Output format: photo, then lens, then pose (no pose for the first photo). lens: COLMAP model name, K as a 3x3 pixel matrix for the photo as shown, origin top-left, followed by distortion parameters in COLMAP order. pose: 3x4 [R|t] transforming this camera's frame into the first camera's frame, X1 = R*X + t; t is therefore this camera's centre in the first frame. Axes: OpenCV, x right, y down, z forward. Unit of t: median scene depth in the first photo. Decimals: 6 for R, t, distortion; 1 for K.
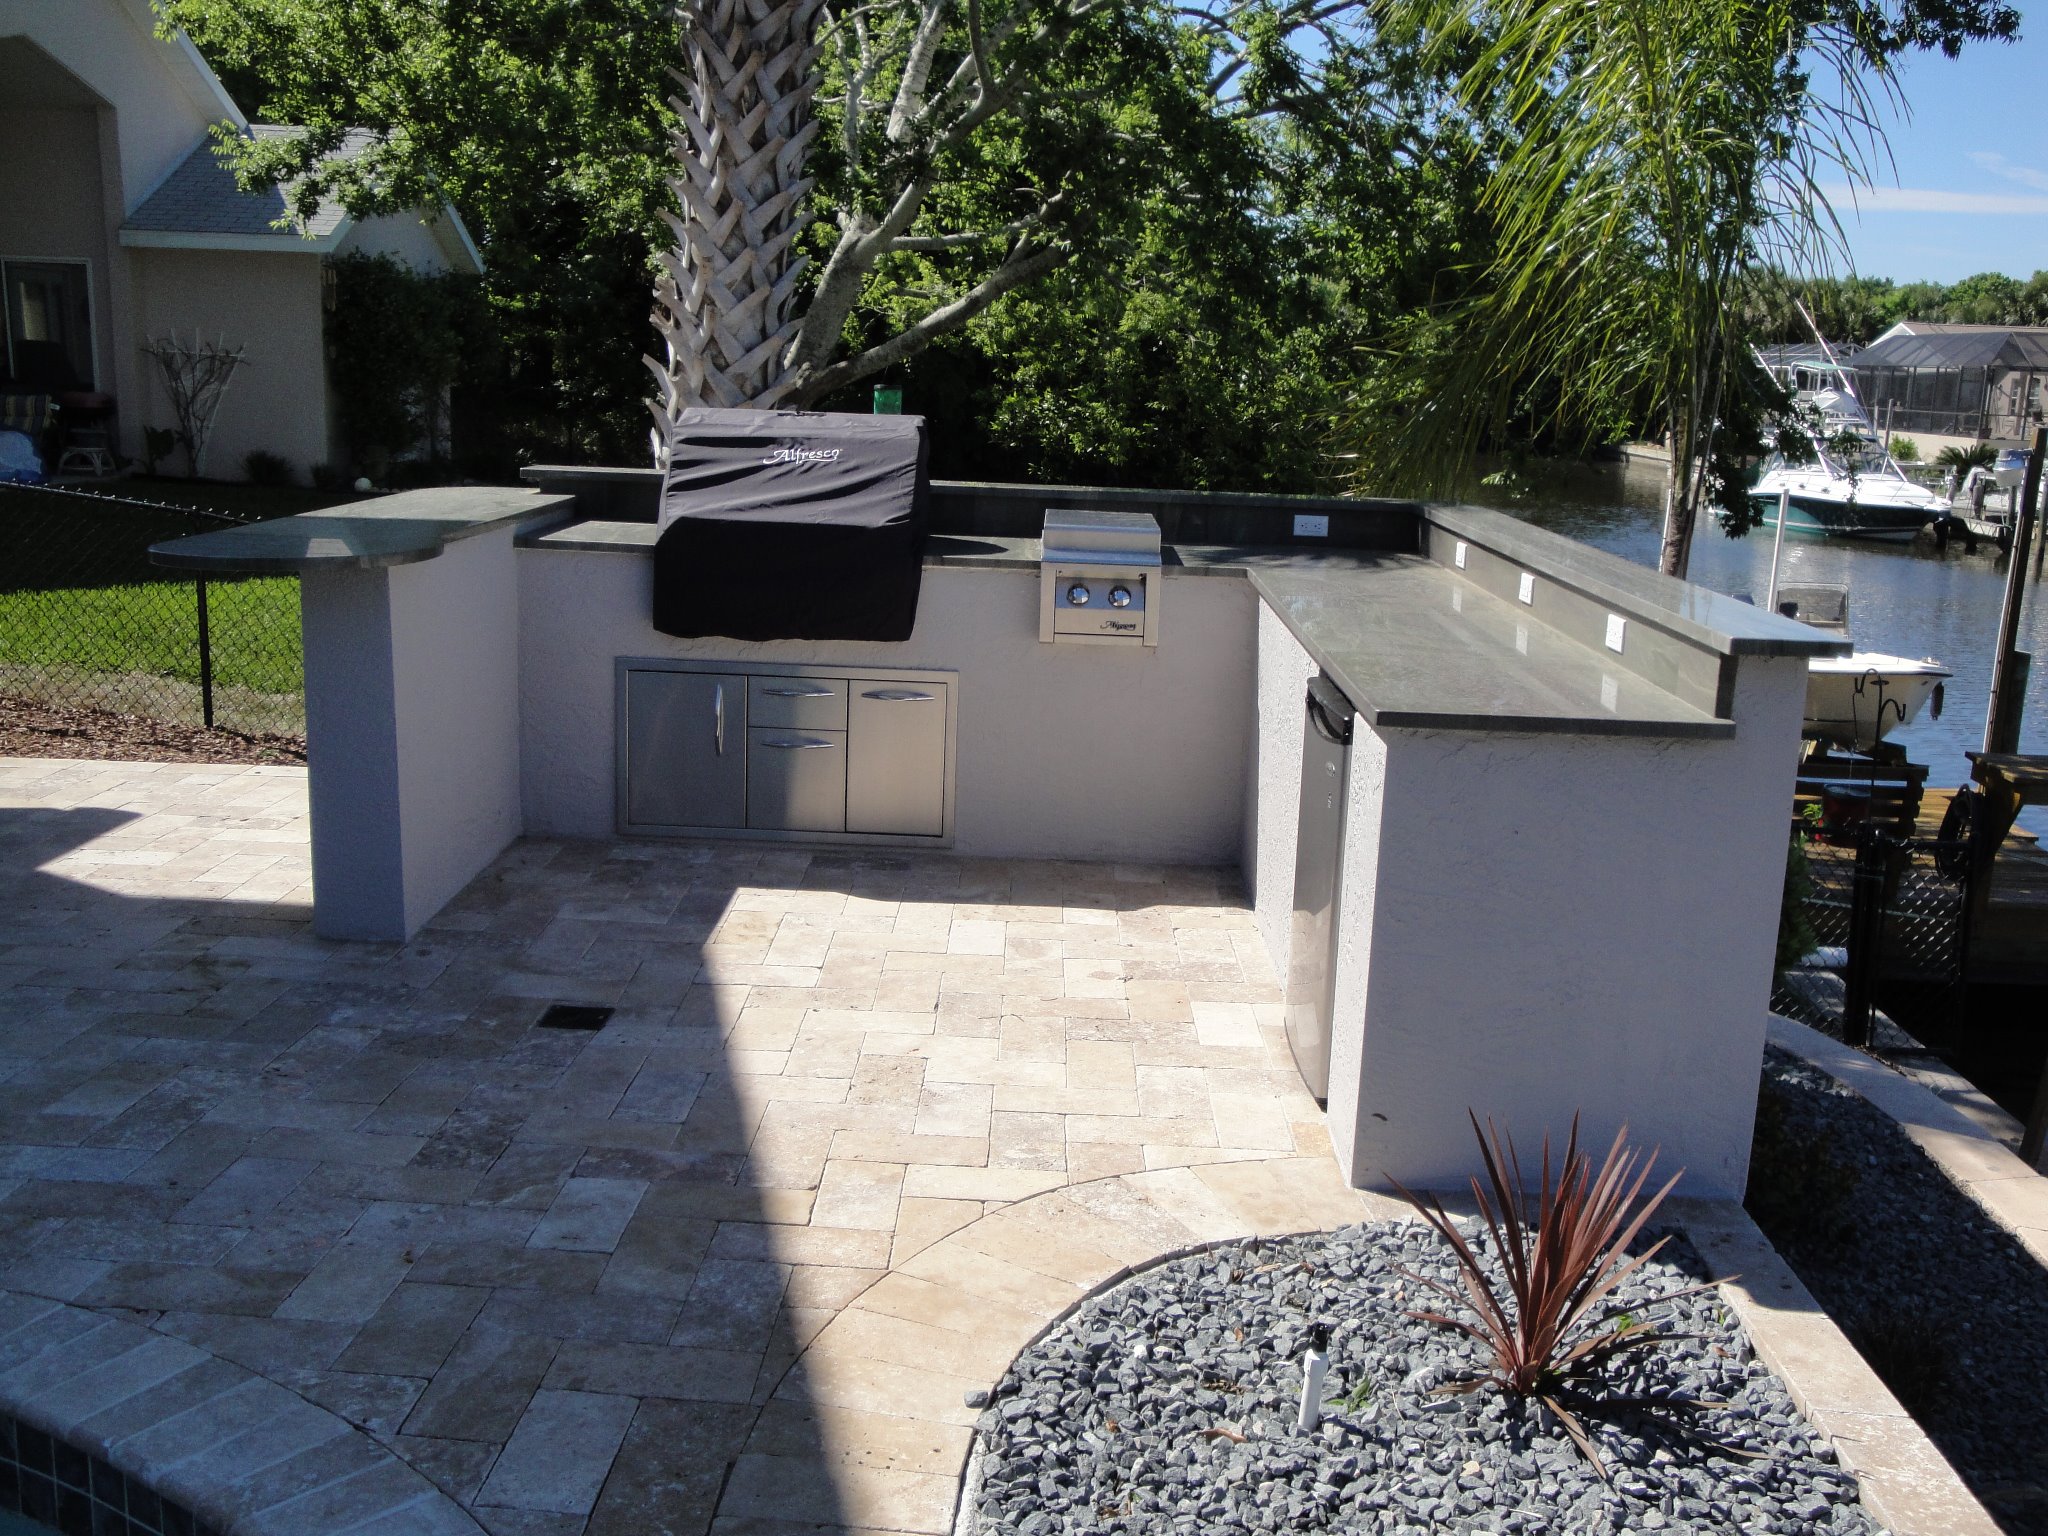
lens RADIAL K [[1827.9, 0, 1024.0], [0, 1827.9, 768.0], [0, 0, 1]] dist [-0.104351, 0.121206]
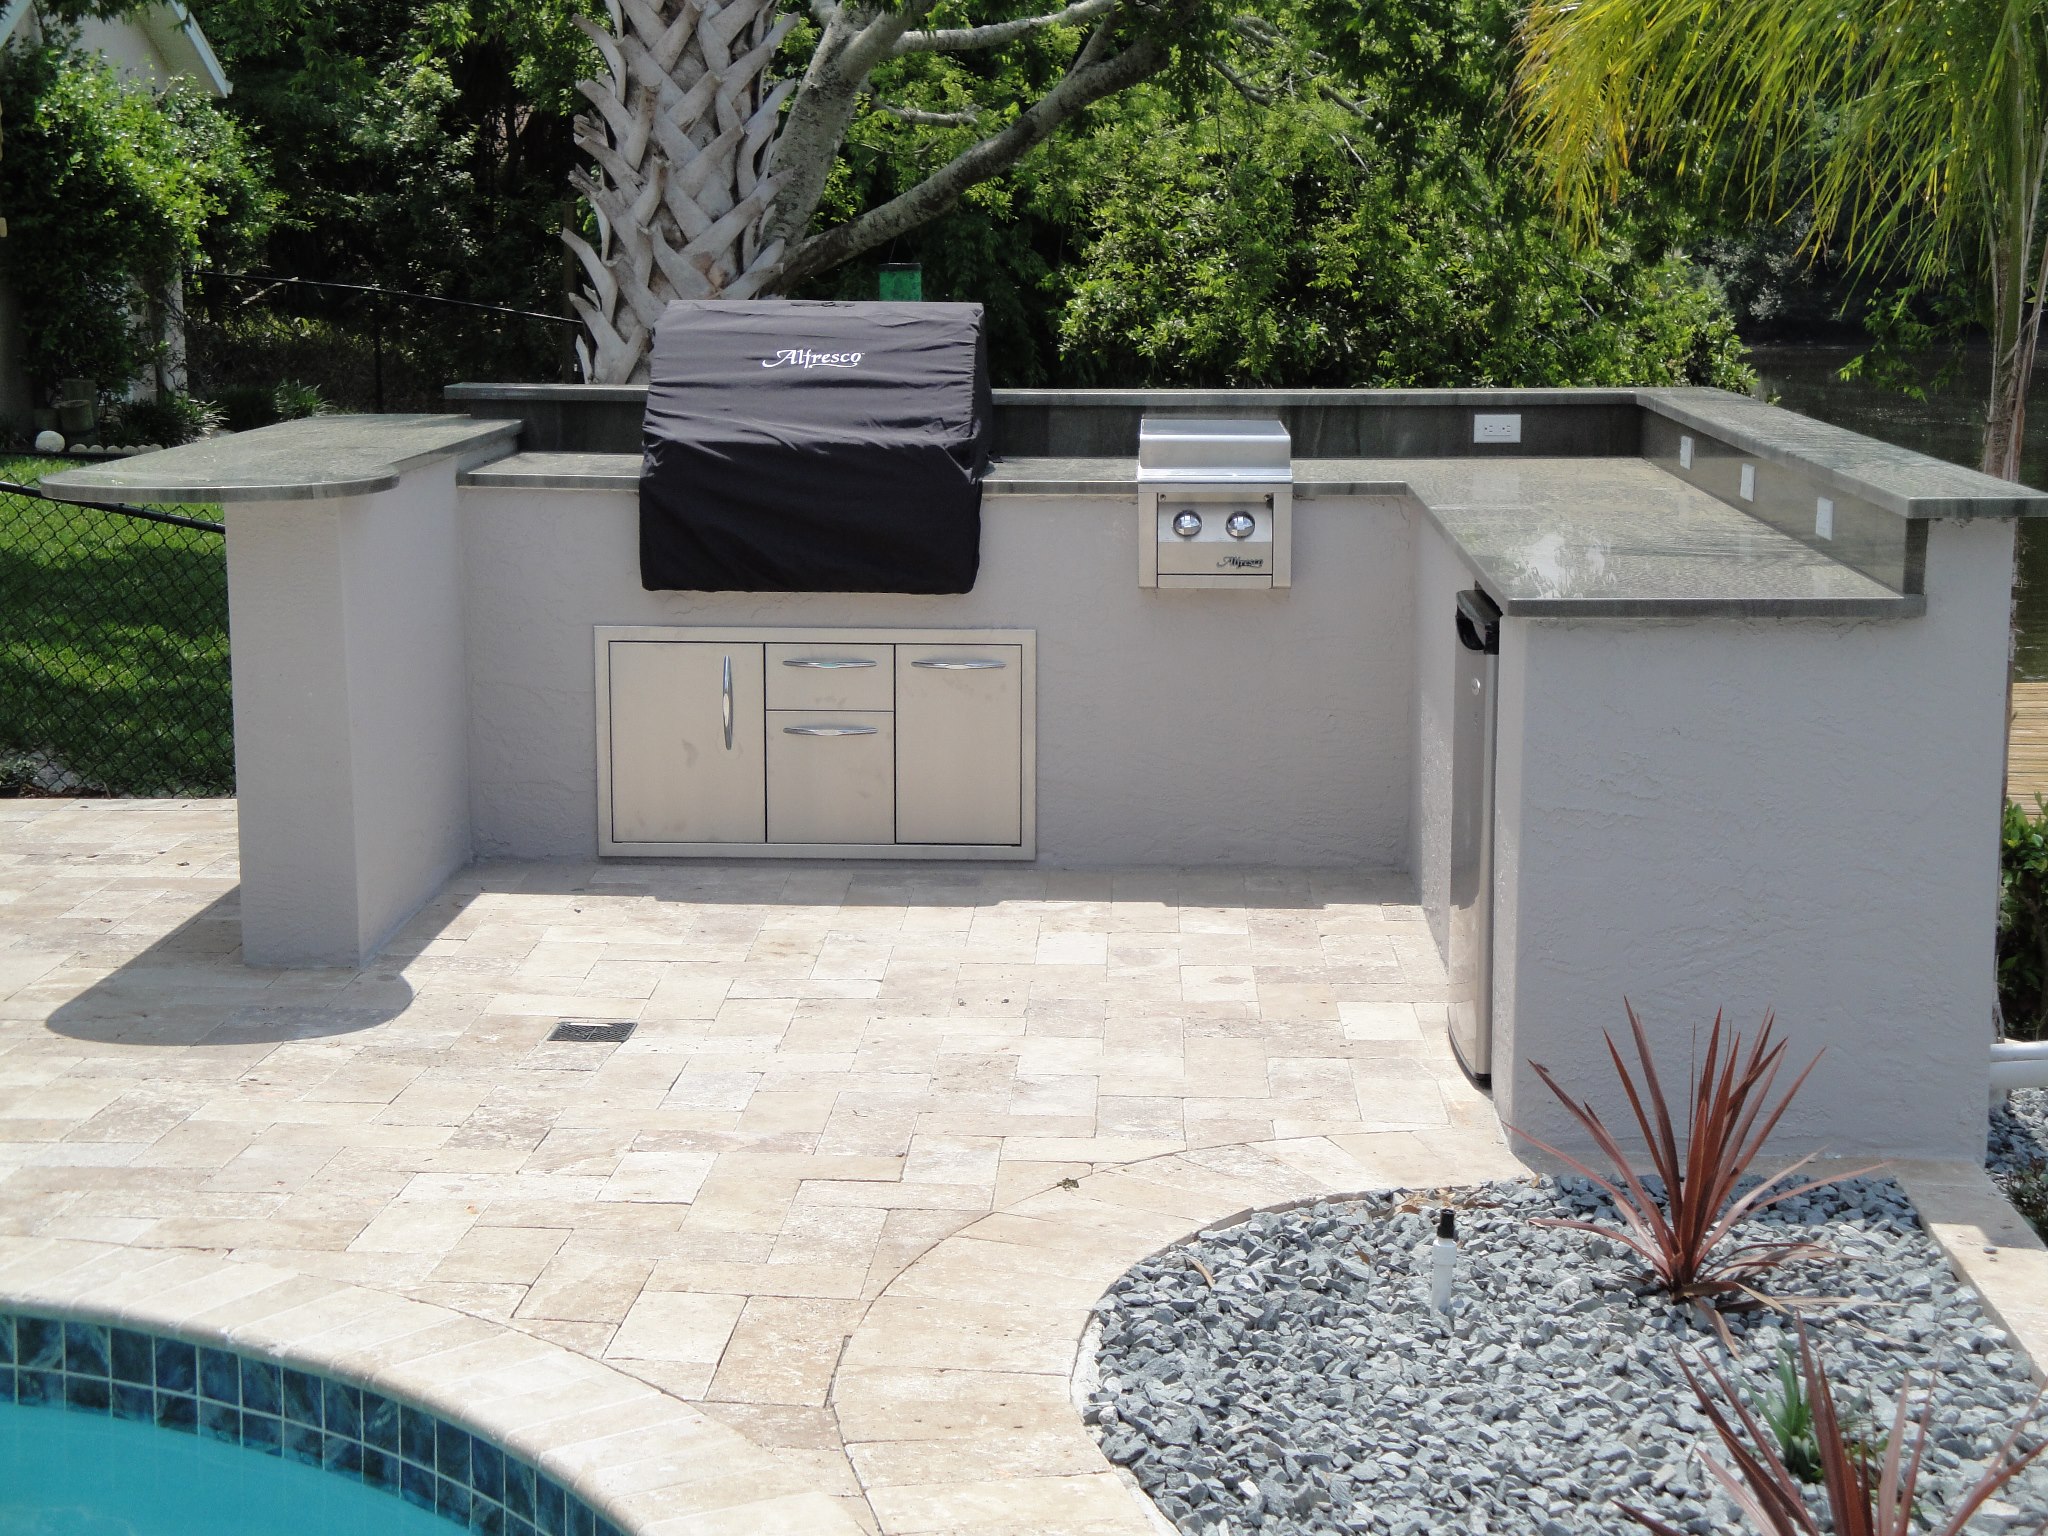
lens RADIAL K [[3154.0, 0, 1024.0], [0, 3154.0, 768.0], [0, 0, 1]] dist [0.132378, 0.036628]
pose [[0.999045, -0.029888, -0.031883, -0.000118], [0.028344, 0.998453, -0.047829, 0.081694], [0.033263, 0.046879, 0.998347, -0.392859]]
